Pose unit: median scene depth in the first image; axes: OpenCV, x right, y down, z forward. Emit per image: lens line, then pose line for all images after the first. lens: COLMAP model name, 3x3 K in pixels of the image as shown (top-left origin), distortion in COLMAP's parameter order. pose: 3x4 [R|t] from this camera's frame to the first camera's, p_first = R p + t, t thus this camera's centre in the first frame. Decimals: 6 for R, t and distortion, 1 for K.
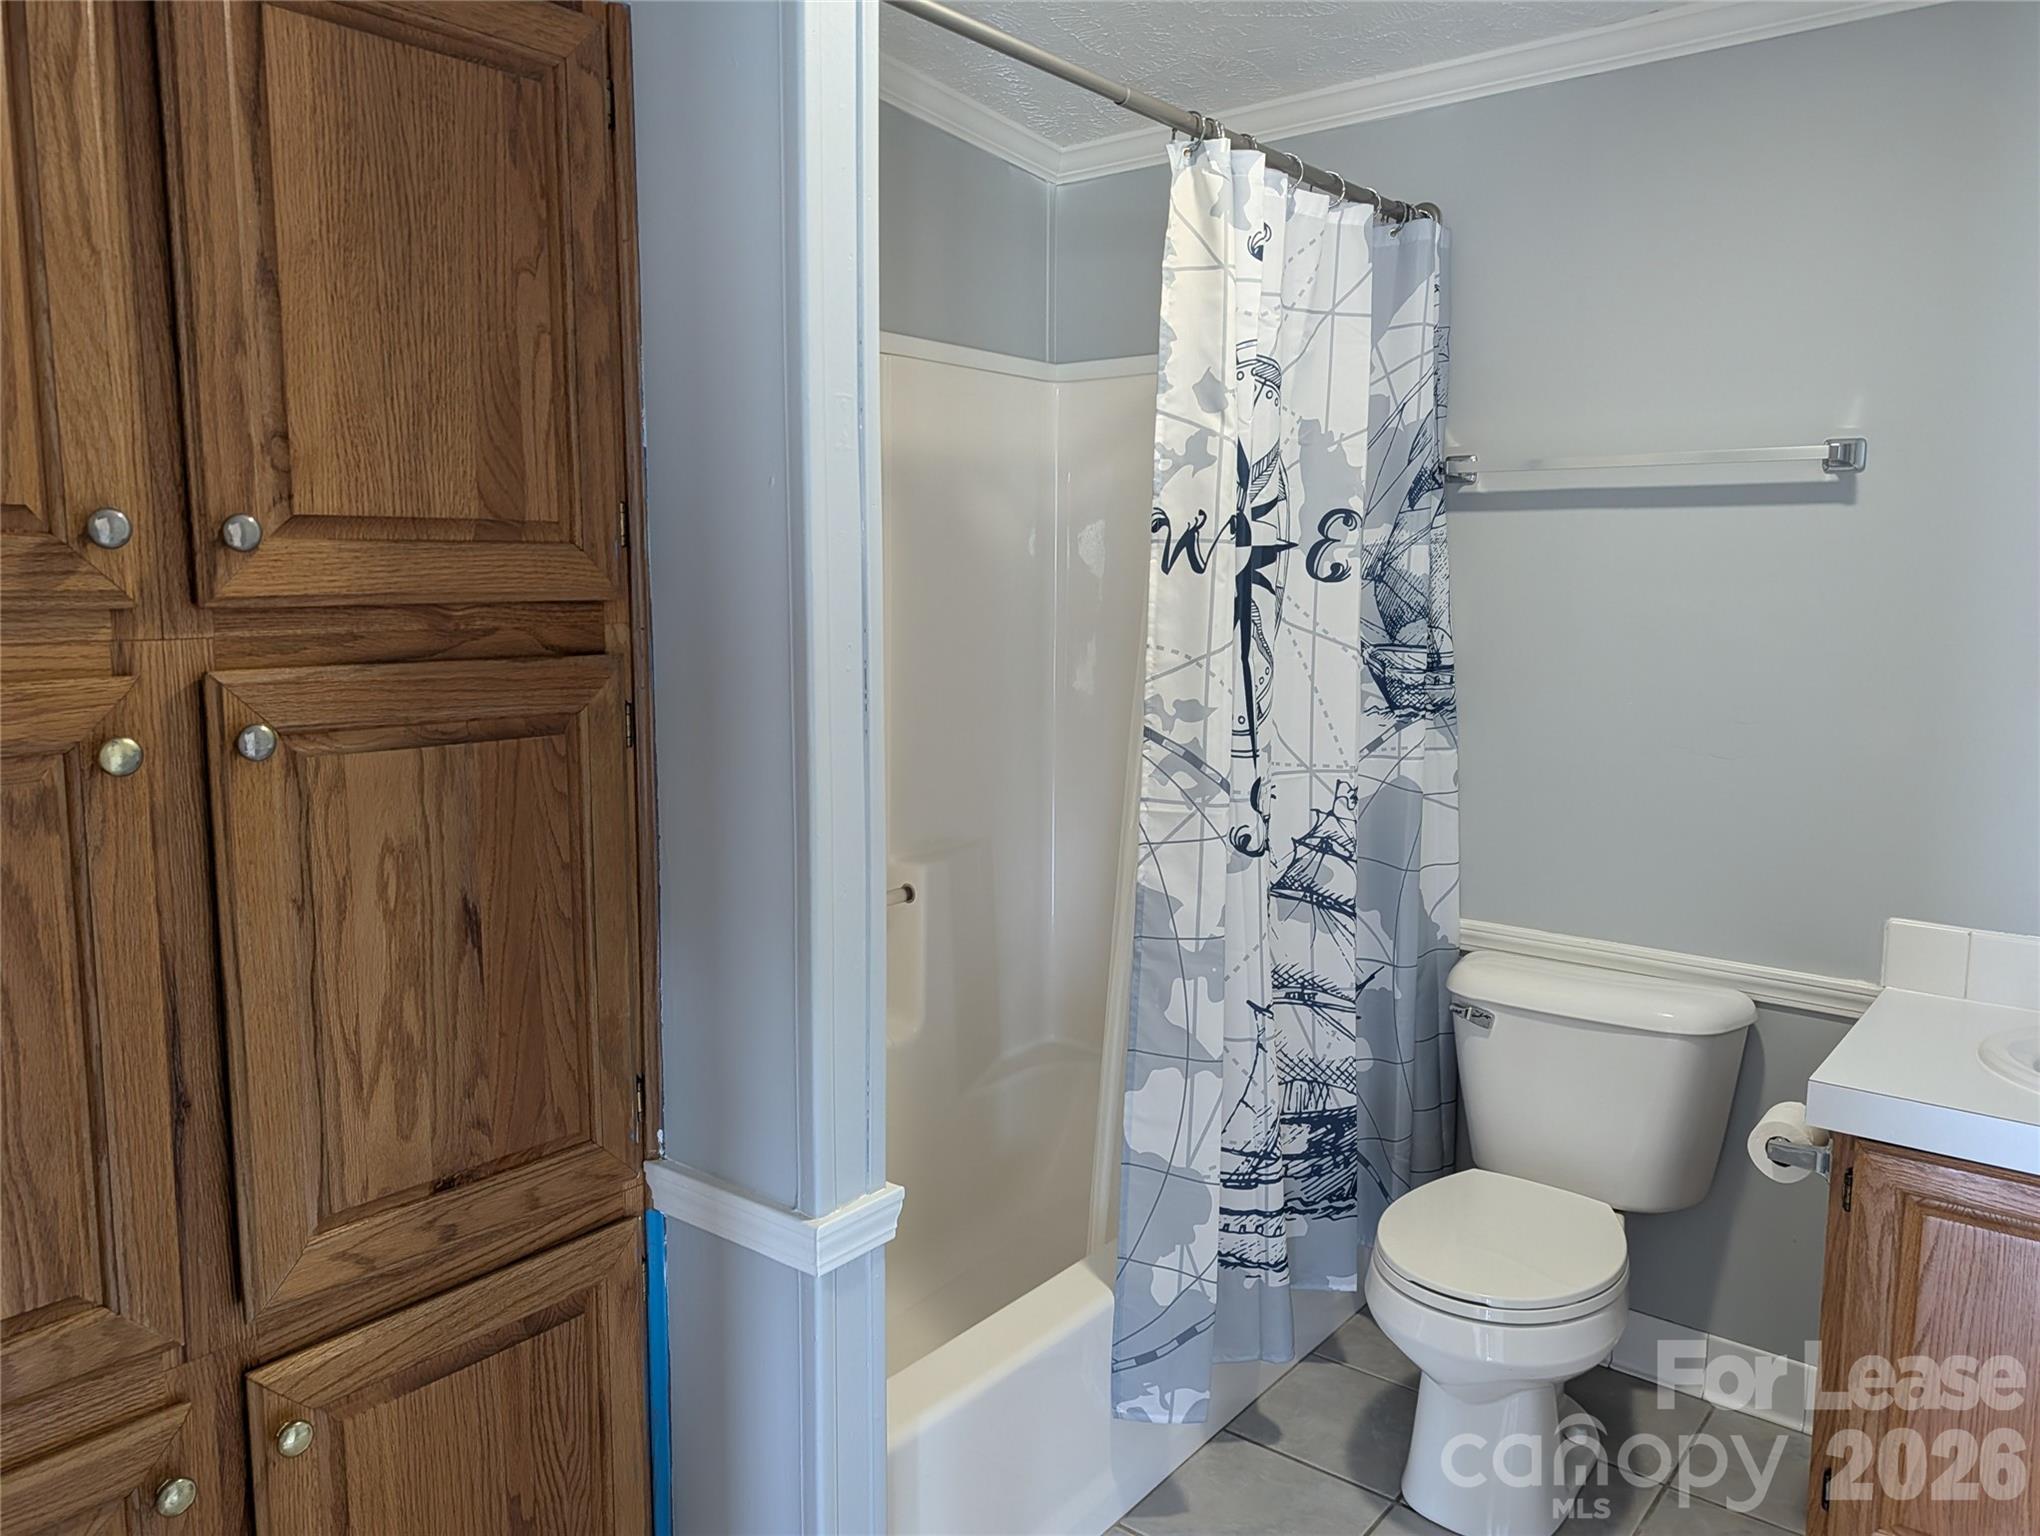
lens RADIAL K [[1452.4, 0, 1021.7], [0, 1452.4, 767.6], [0, 0, 1]] dist [0.013225, -0.035097]
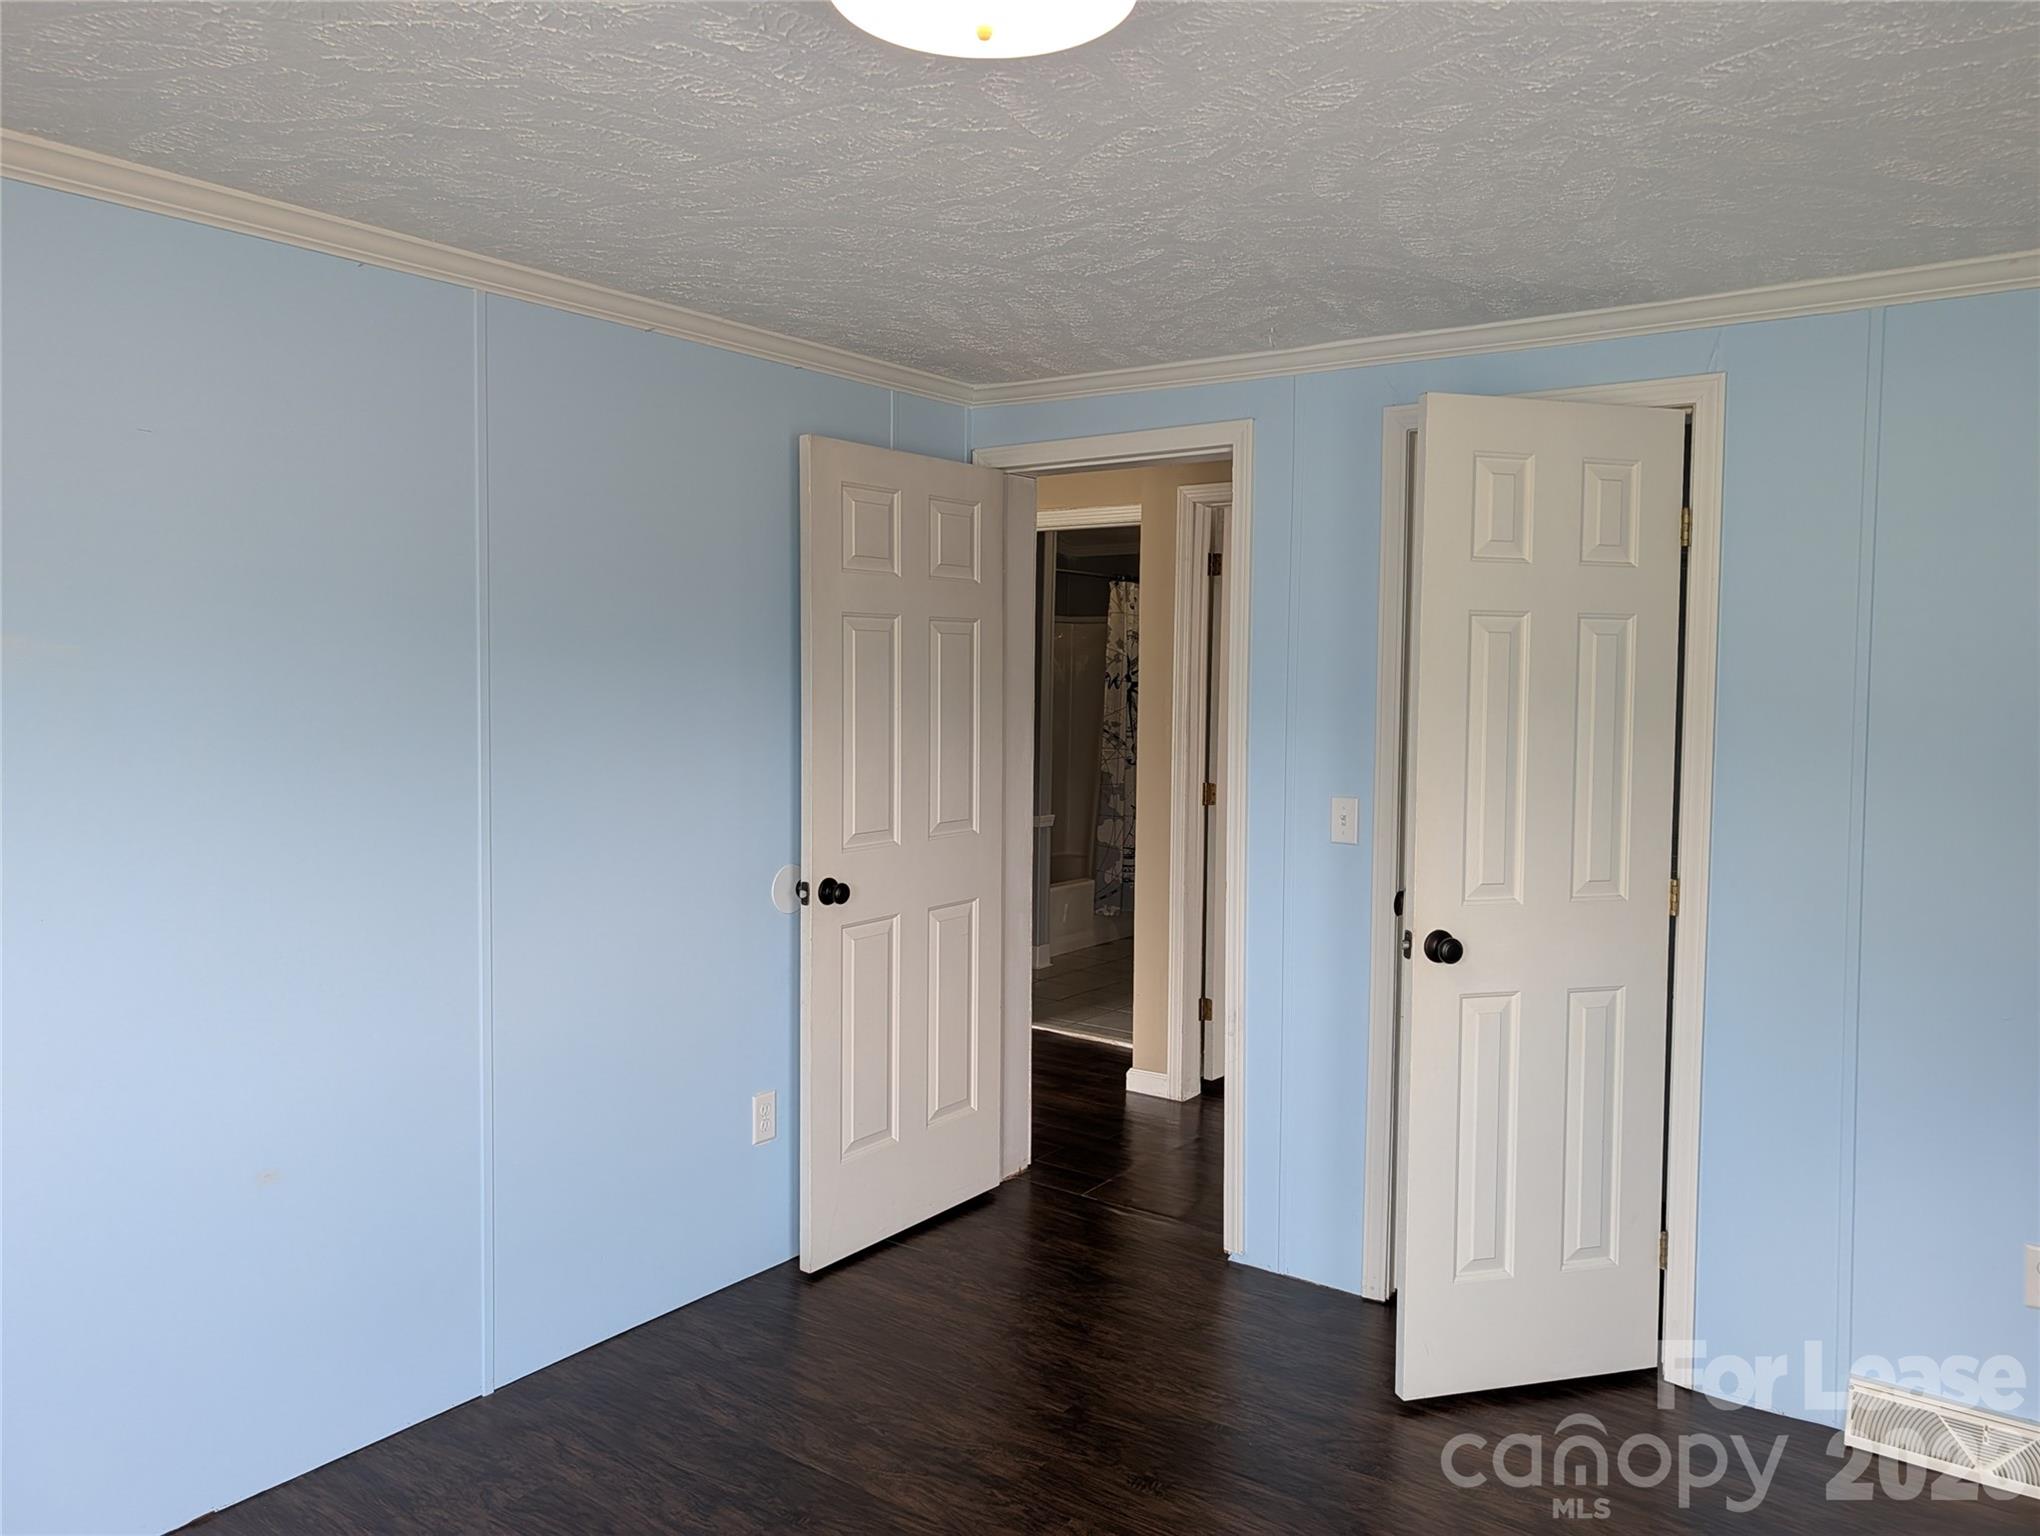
lens RADIAL K [[1452.4, 0, 1018.8], [0, 1452.4, 764.0], [0, 0, 1]] dist [0.013225, -0.035097]
pose [[0.999122, 0.010000, 0.040686, -0.292184], [-0.006915, 0.997138, -0.075284, 0.353994], [-0.041323, 0.074937, 0.996332, -2.791787]]
